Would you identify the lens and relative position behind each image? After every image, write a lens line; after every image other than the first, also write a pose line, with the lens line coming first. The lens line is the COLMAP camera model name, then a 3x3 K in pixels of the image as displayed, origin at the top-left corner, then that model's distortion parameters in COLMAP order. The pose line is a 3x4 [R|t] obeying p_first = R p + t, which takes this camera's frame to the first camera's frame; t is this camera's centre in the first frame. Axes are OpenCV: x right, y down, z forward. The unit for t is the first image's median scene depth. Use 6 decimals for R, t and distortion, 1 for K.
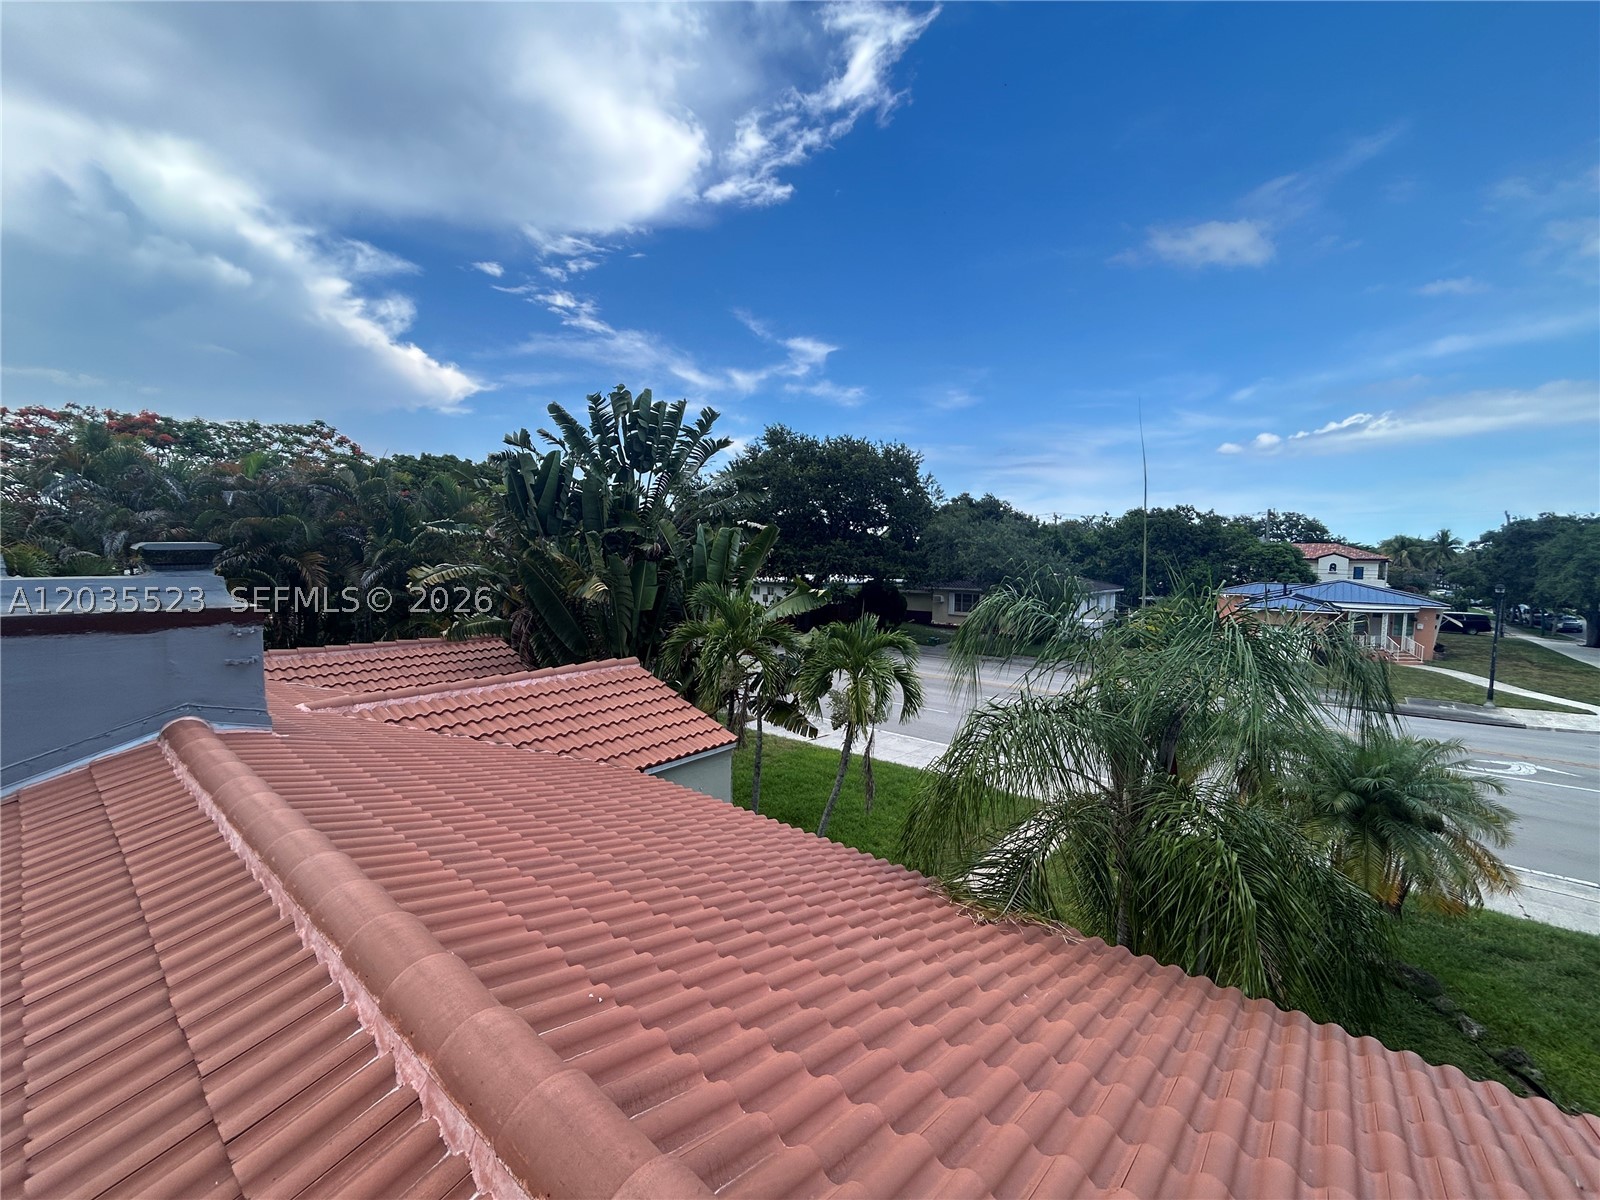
lens RADIAL K [[650.4, 0, 797.7], [0, 650.4, 600.0], [0, 0, 1]] dist [-0.000182, 0.000606]
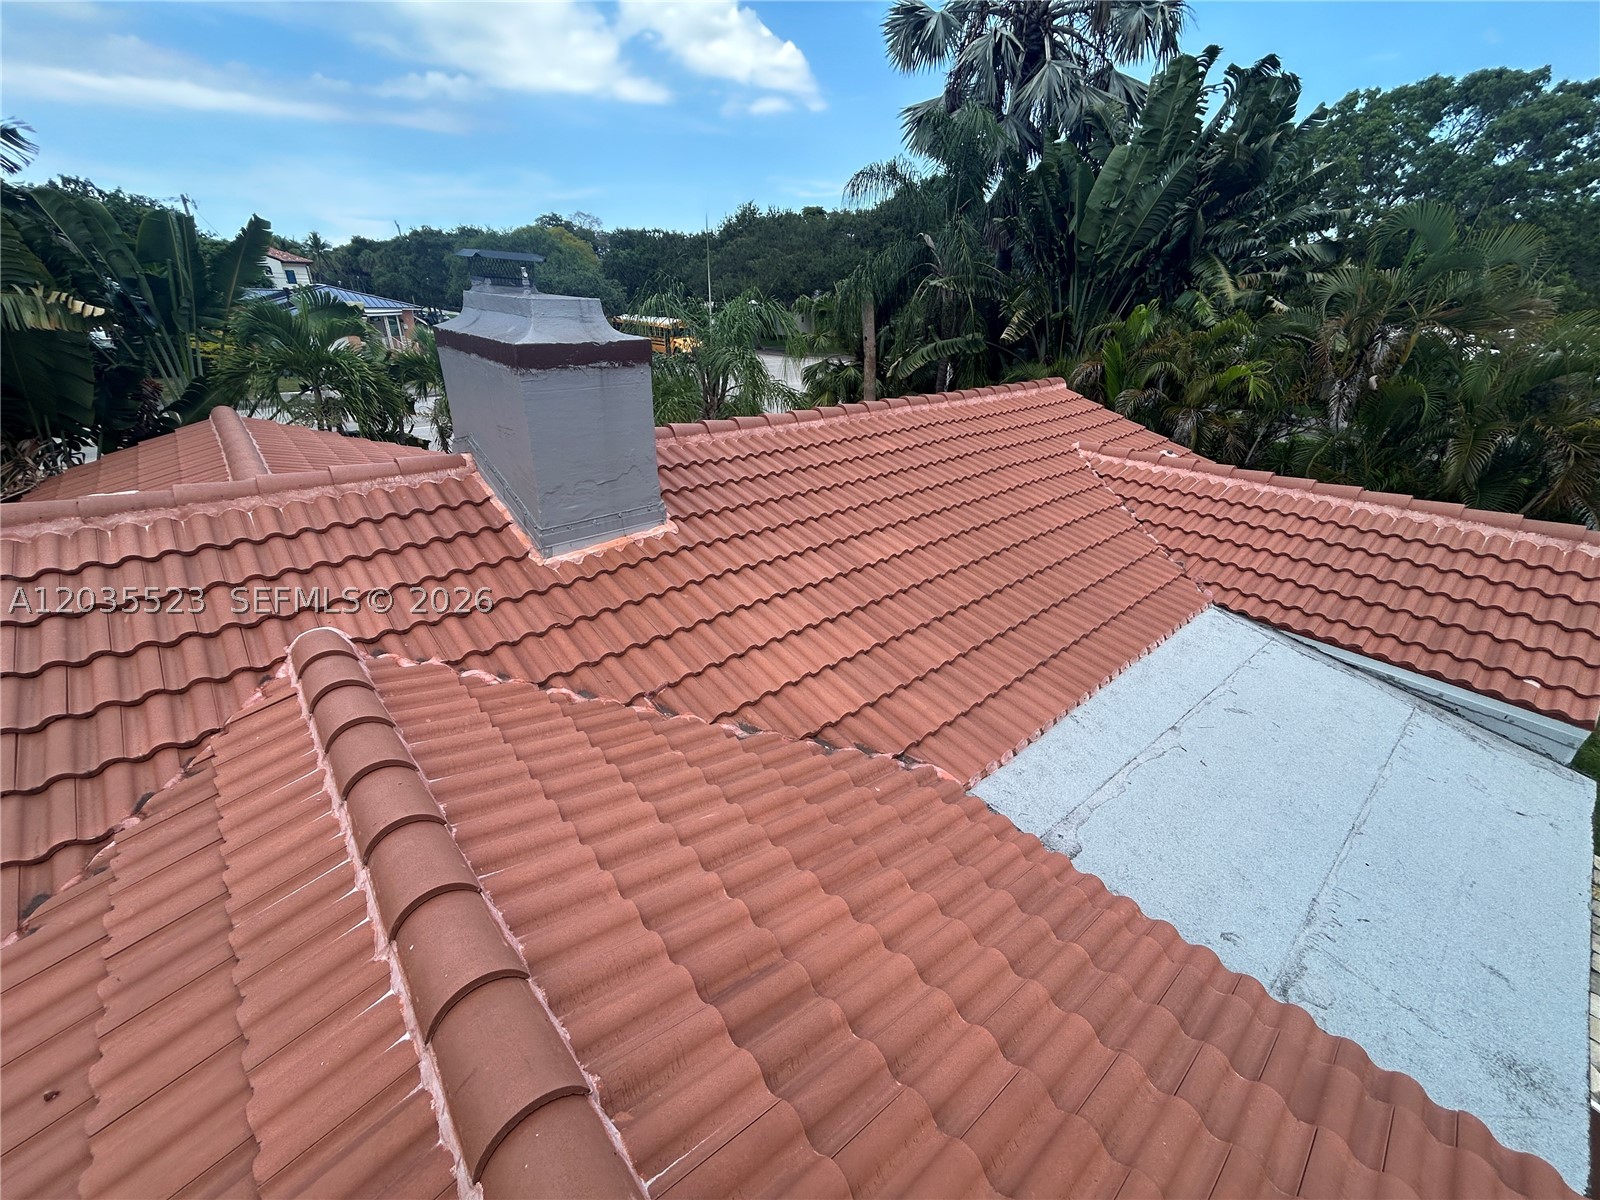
lens RADIAL K [[650.4, 0, 798.4], [0, 650.4, 599.3], [0, 0, 1]] dist [-0.000182, 0.000606]
pose [[0.152182, -0.437405, 0.886294, -0.160910], [0.037768, 0.898658, 0.437022, -0.003307], [-0.987631, -0.033033, 0.153279, 0.039069]]
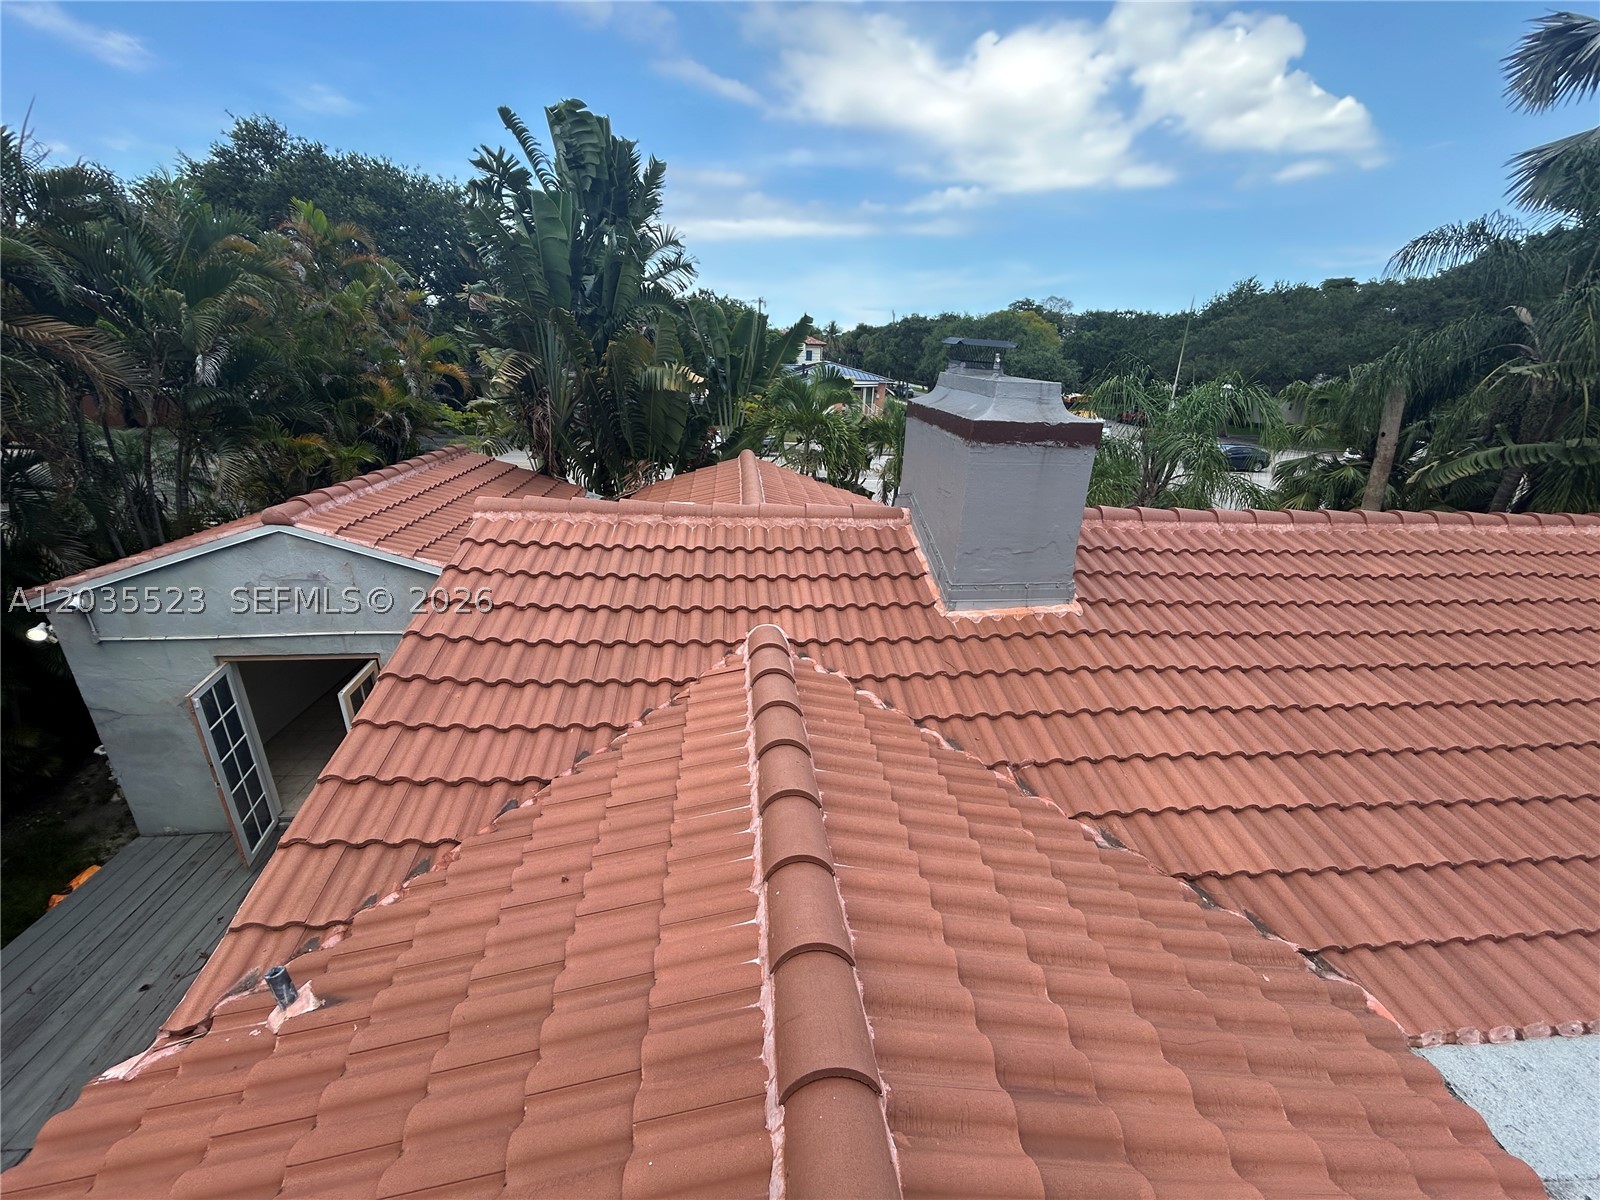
lens RADIAL K [[650.4, 0, 798.8], [0, 650.4, 597.9], [0, 0, 1]] dist [-0.000182, 0.000606]
pose [[0.700500, -0.244404, 0.670497, -0.163652], [0.020645, 0.946076, 0.323287, -0.003969], [-0.713354, -0.212620, 0.667772, 0.038984]]
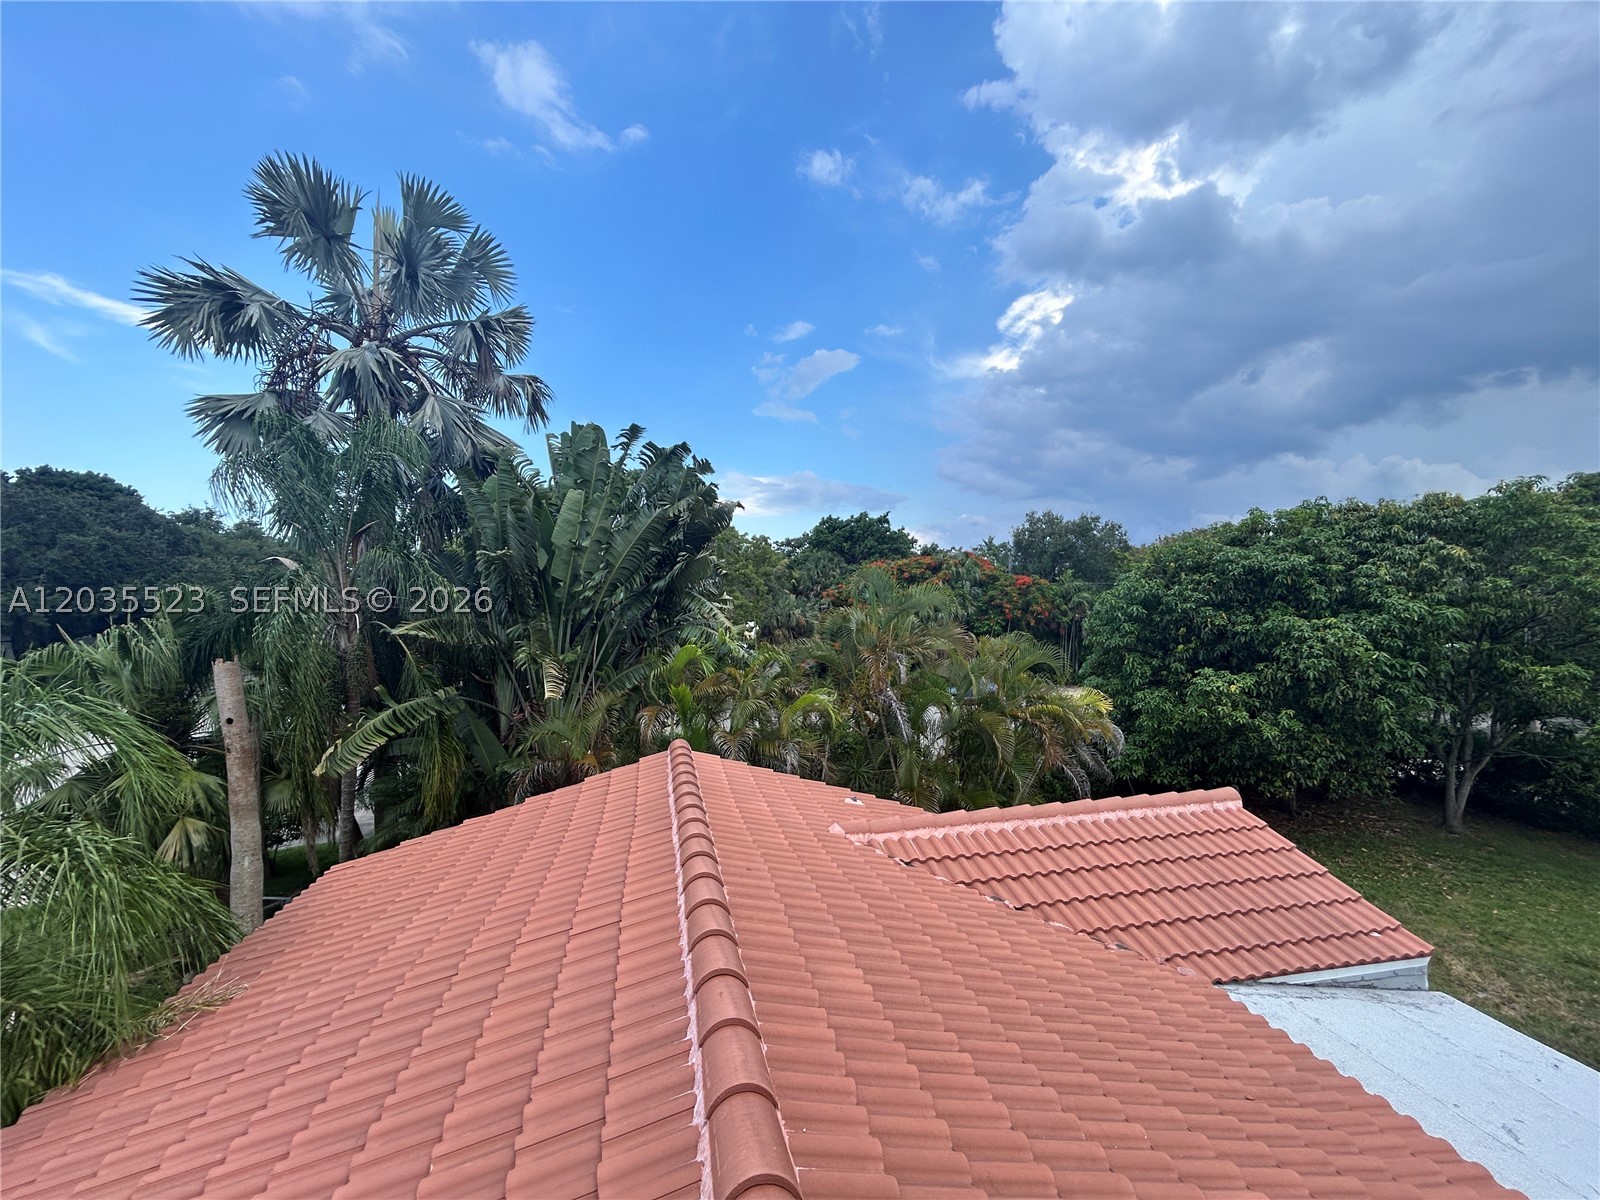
lens RADIAL K [[650.4, 0, 800.7], [0, 650.4, 604.0], [0, 0, 1]] dist [-0.000182, 0.000606]
pose [[-0.787767, -0.015399, 0.615780, -0.079333], [0.026334, 0.997932, 0.058645, -0.013335], [-0.615410, 0.062415, -0.785732, 0.086736]]
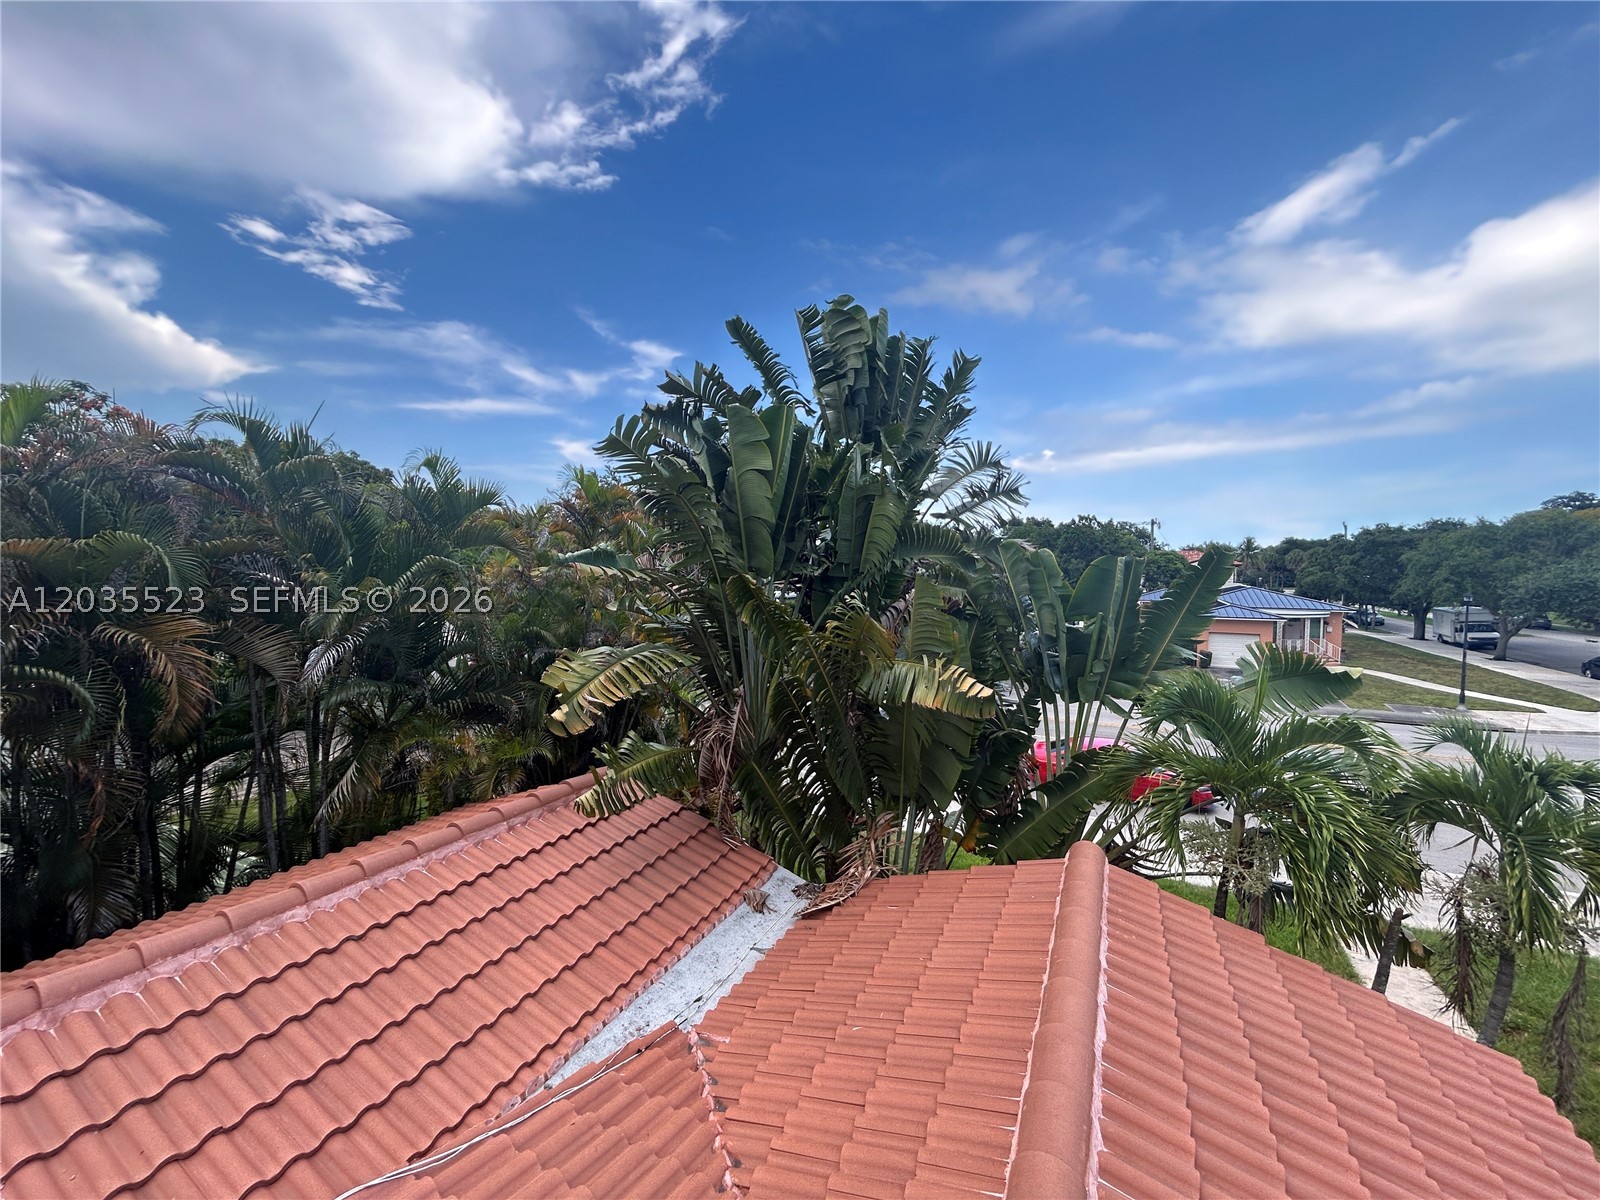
lens RADIAL K [[650.4, 0, 797.3], [0, 650.4, 601.1], [0, 0, 1]] dist [-0.000182, 0.000606]
pose [[0.971804, -0.026351, 0.234313, -0.098656], [0.029272, 0.999531, -0.008999, -0.015114], [-0.233966, 0.015604, 0.972120, 0.104579]]
